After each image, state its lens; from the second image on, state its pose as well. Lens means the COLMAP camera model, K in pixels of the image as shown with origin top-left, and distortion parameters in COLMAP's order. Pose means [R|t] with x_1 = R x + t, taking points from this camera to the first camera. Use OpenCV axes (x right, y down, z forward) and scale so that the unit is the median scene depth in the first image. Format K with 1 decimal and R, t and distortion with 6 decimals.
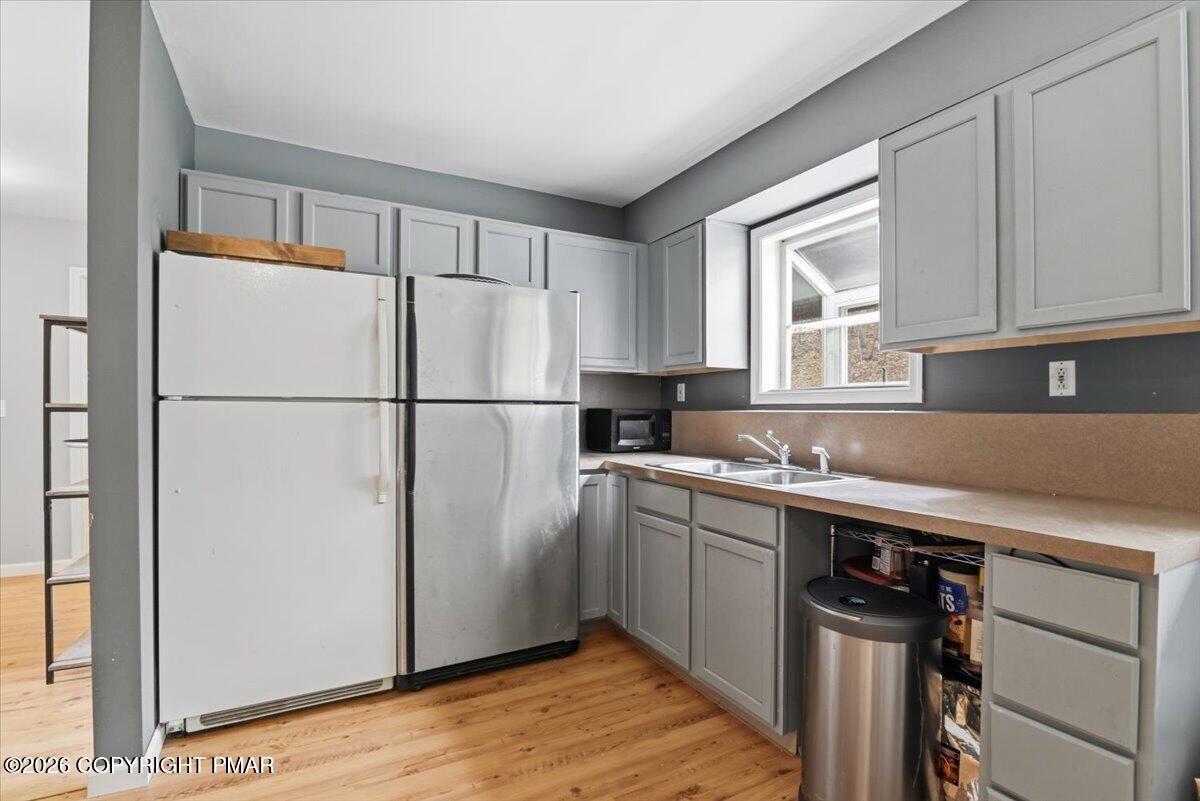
lens RADIAL K [[557.8, 0, 598.7], [0, 557.8, 411.7], [0, 0, 1]] dist [-0.018481, -0.000233]
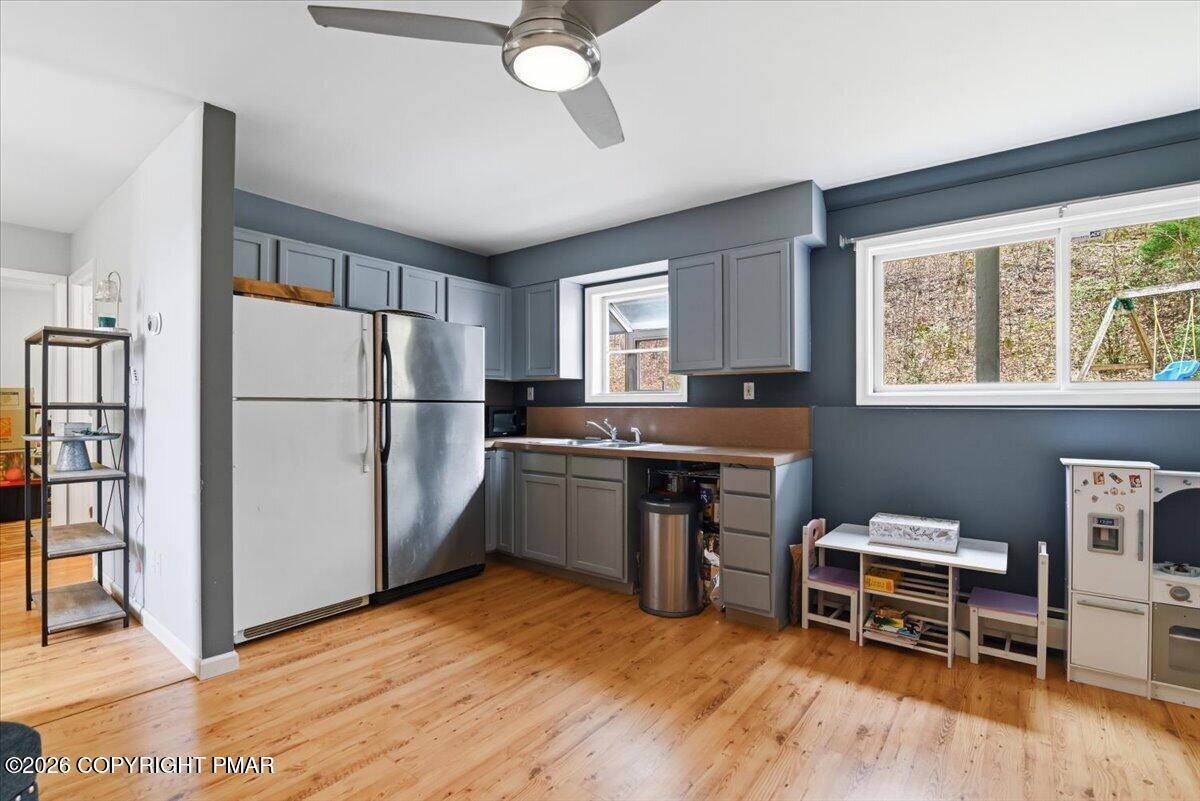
lens RADIAL K [[552.9, 0, 598.8], [0, 552.9, 404.4], [0, 0, 1]] dist [-0.020291, 0.000623]
pose [[0.913703, -0.000581, 0.406382, -0.416067], [0.003130, 0.999979, -0.005610, 0.000376], [-0.406370, 0.006398, 0.913686, -0.536230]]
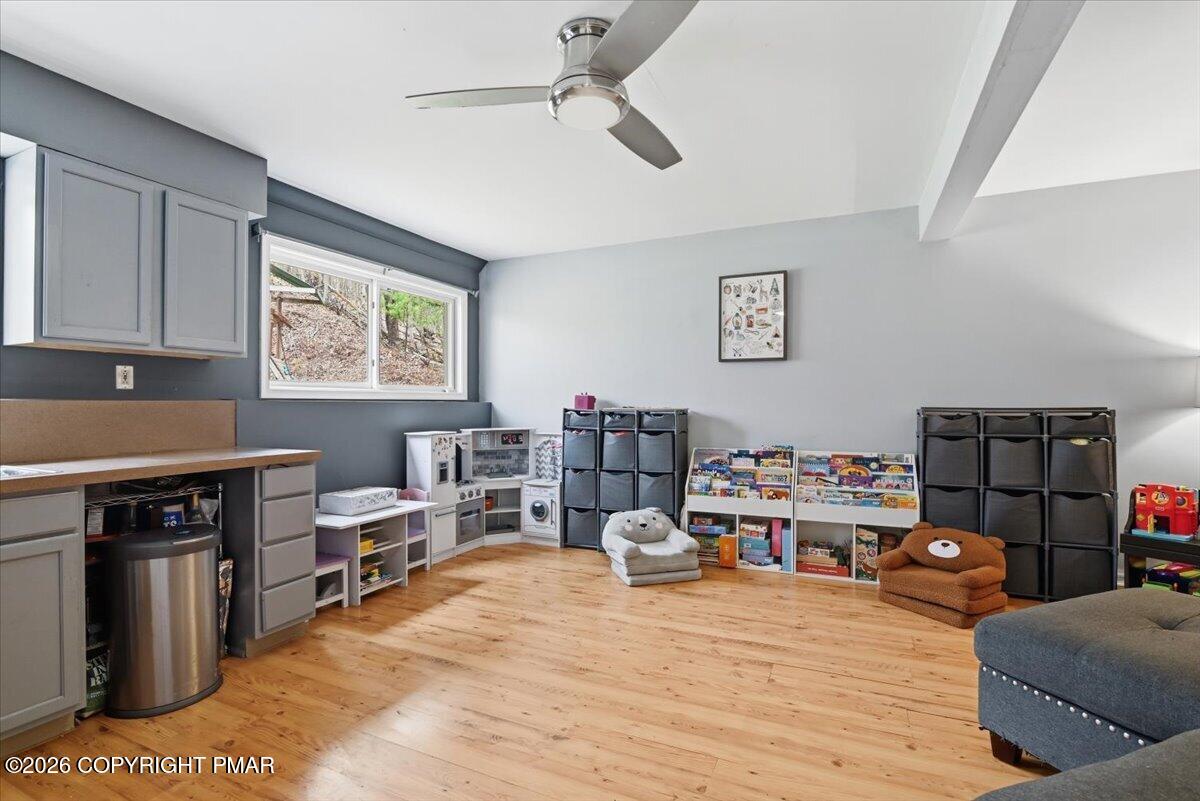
lens RADIAL K [[552.9, 0, 598.8], [0, 552.9, 404.4], [0, 0, 1]] dist [-0.020291, 0.000623]
pose [[-0.603820, 0.000644, 0.797121, -0.893278], [0.006309, 0.999972, 0.003971, 0.012661], [-0.797096, 0.007426, -0.603807, 0.699380]]
